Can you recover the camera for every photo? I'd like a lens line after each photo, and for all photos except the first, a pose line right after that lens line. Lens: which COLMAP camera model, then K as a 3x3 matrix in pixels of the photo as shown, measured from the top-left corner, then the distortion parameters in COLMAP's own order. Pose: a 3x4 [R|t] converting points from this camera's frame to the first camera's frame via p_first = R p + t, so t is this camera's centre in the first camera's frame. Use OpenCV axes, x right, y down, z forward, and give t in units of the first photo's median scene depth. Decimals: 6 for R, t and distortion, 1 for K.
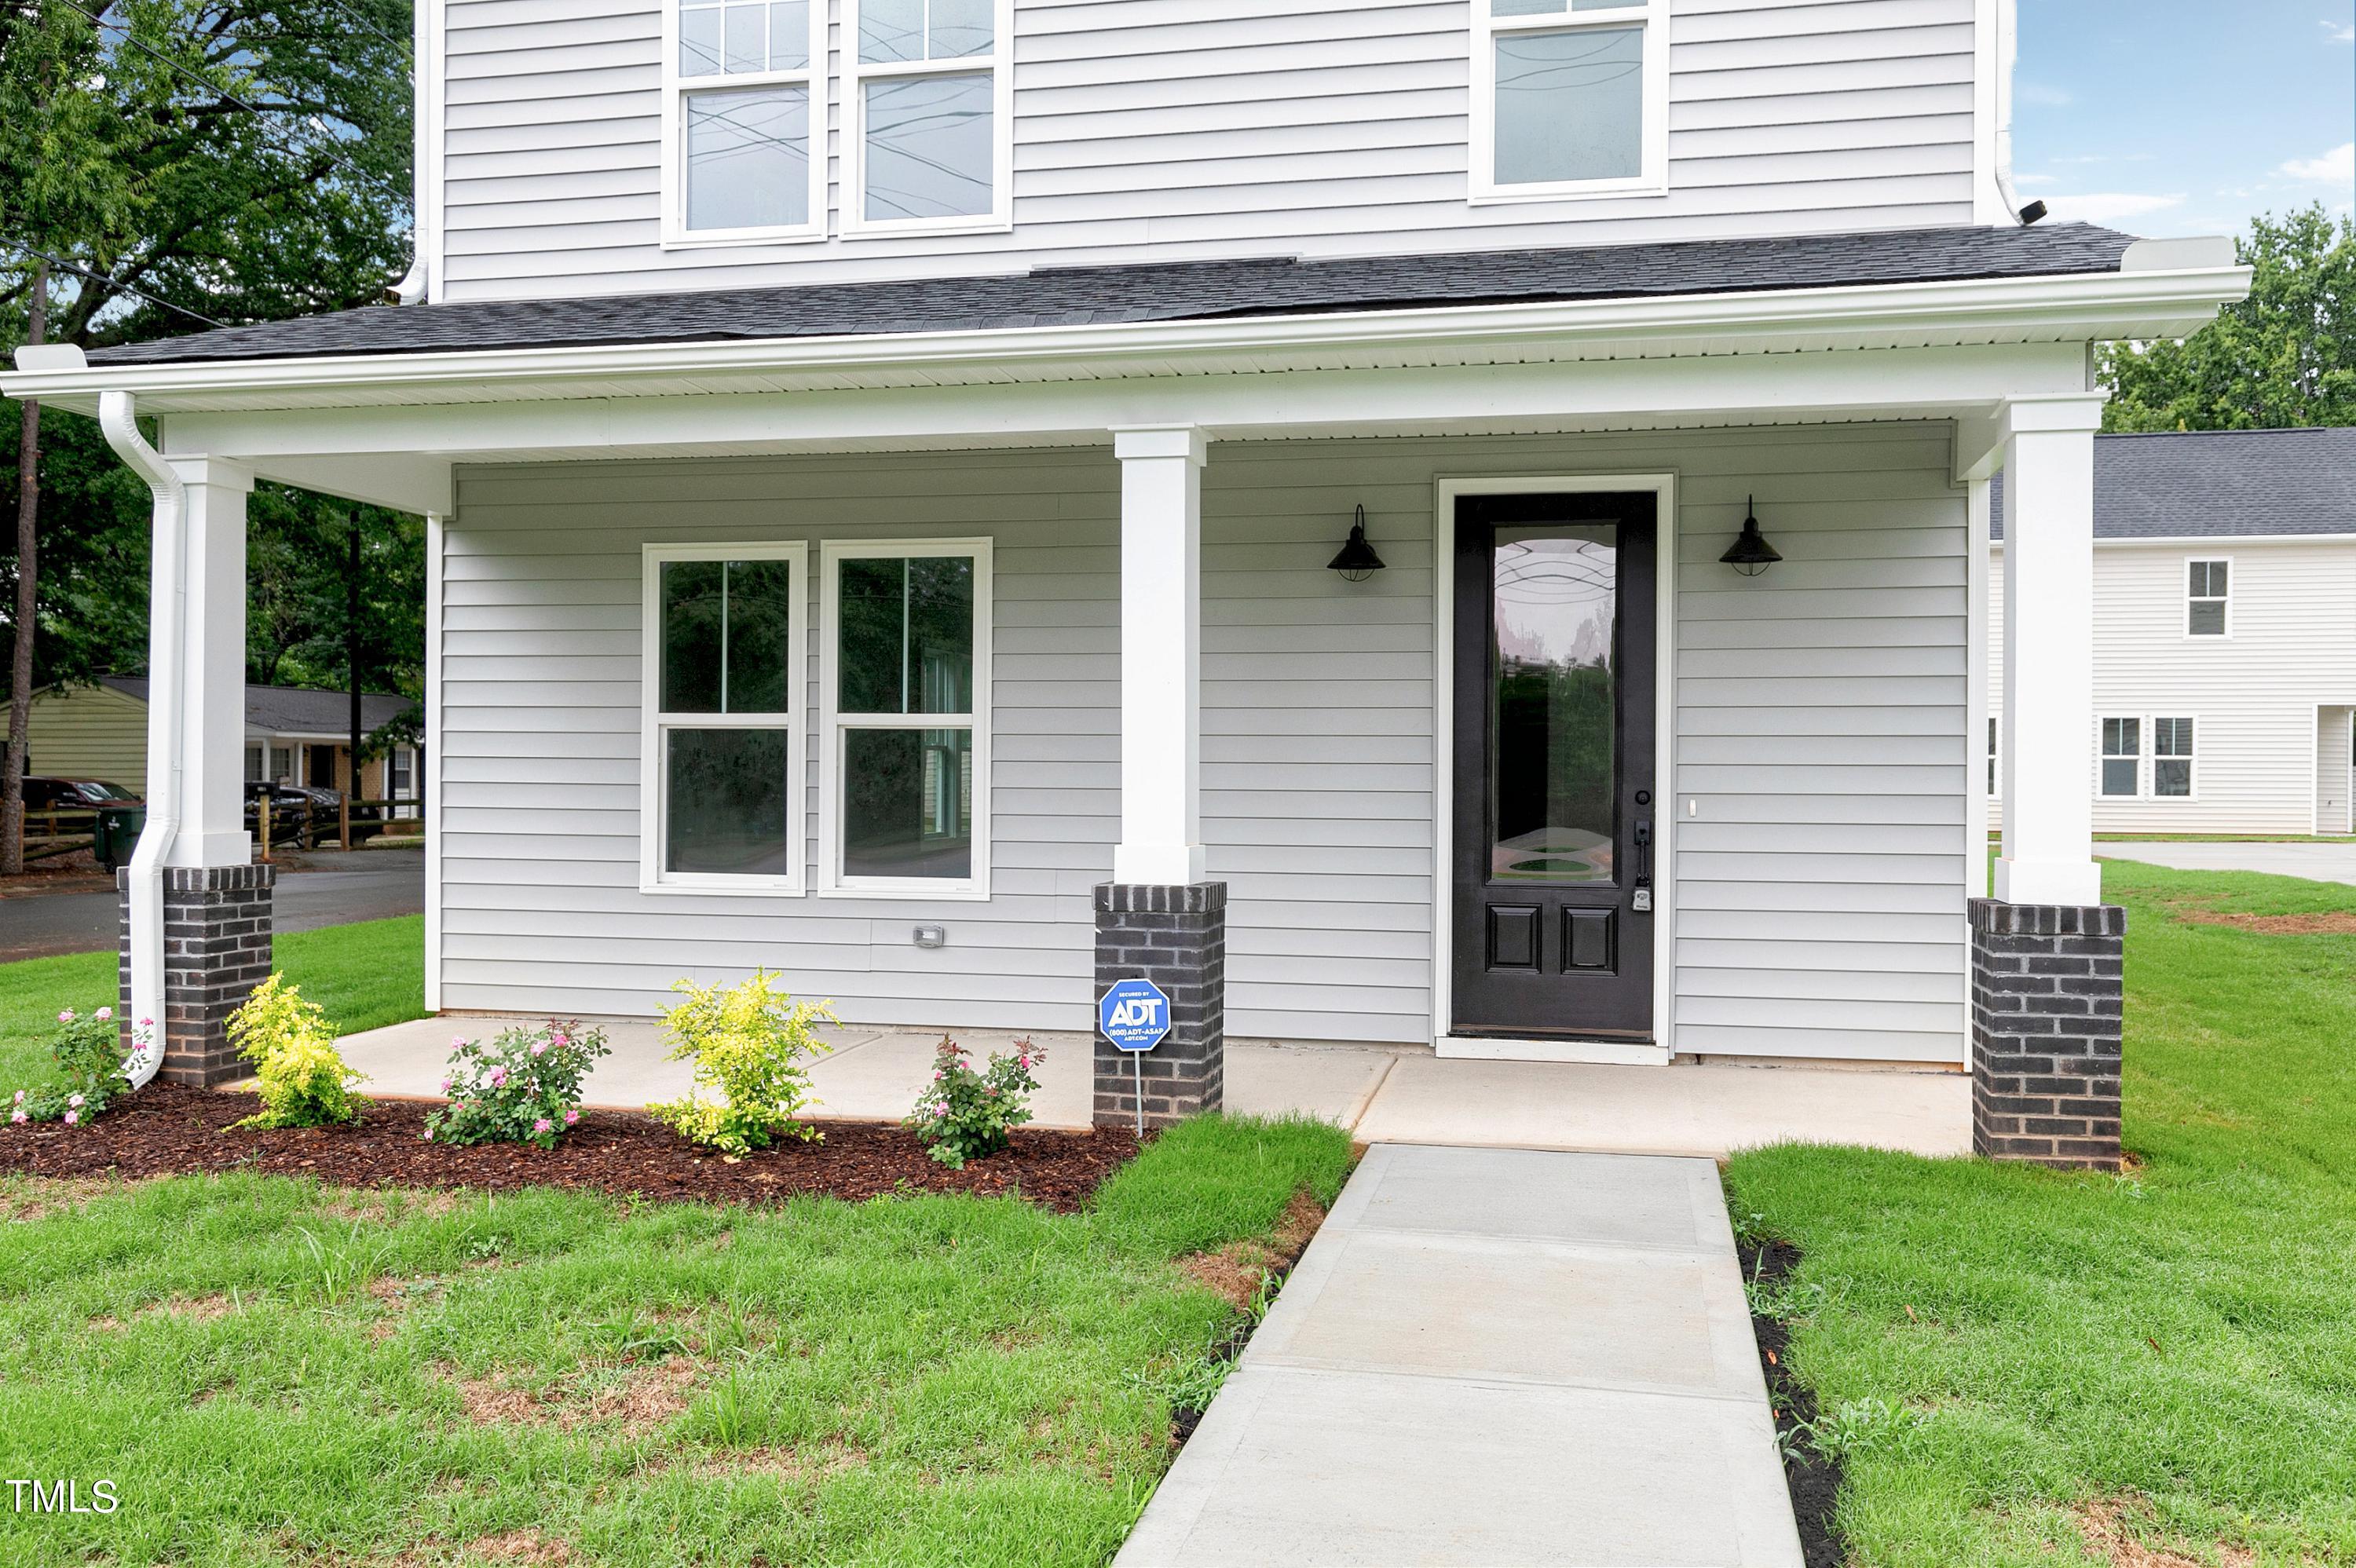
lens RADIAL K [[1899.4, 0, 1178.5], [0, 1899.4, 708.3], [0, 0, 1]] dist [0.017720, -0.033118]
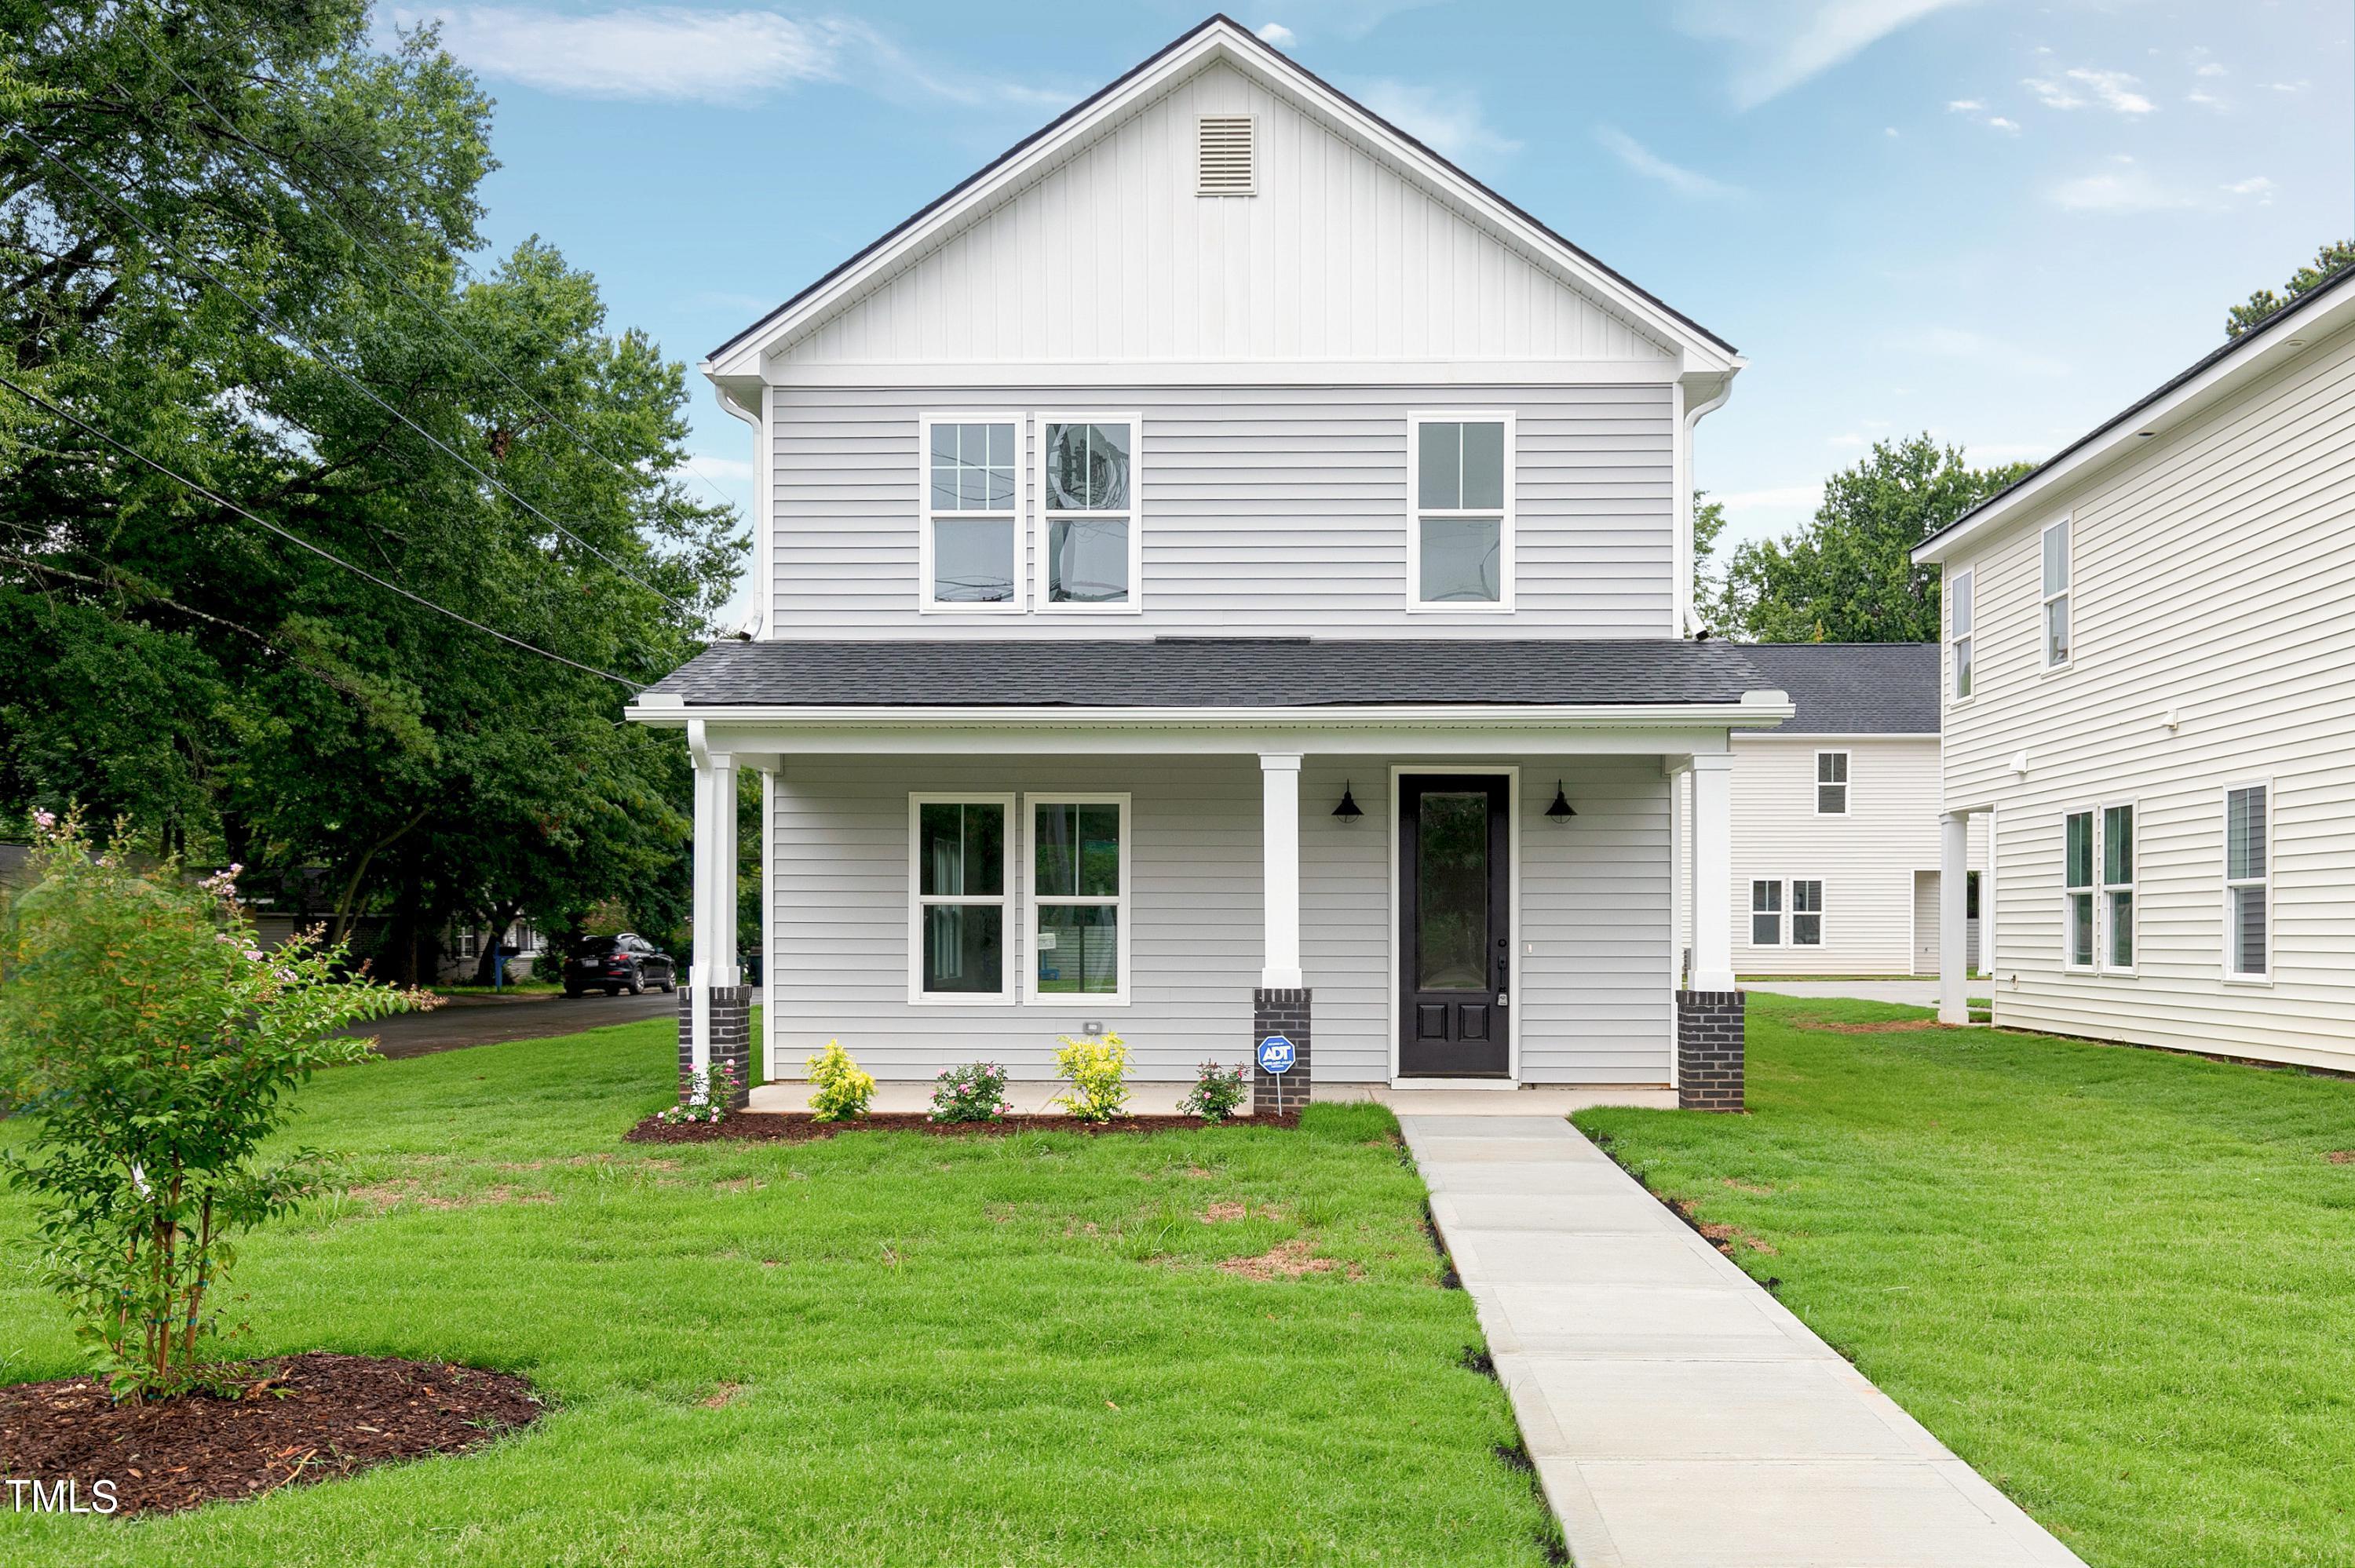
lens RADIAL K [[2098.5, 0, 1177.5], [0, 2098.5, 784.0], [0, 0, 1]] dist [0.001160, 0.002109]
pose [[0.983891, 0.008346, 0.178575, -0.419844], [-0.002270, 0.999412, -0.034201, -0.035674], [-0.178756, 0.033245, 0.983332, -0.919086]]
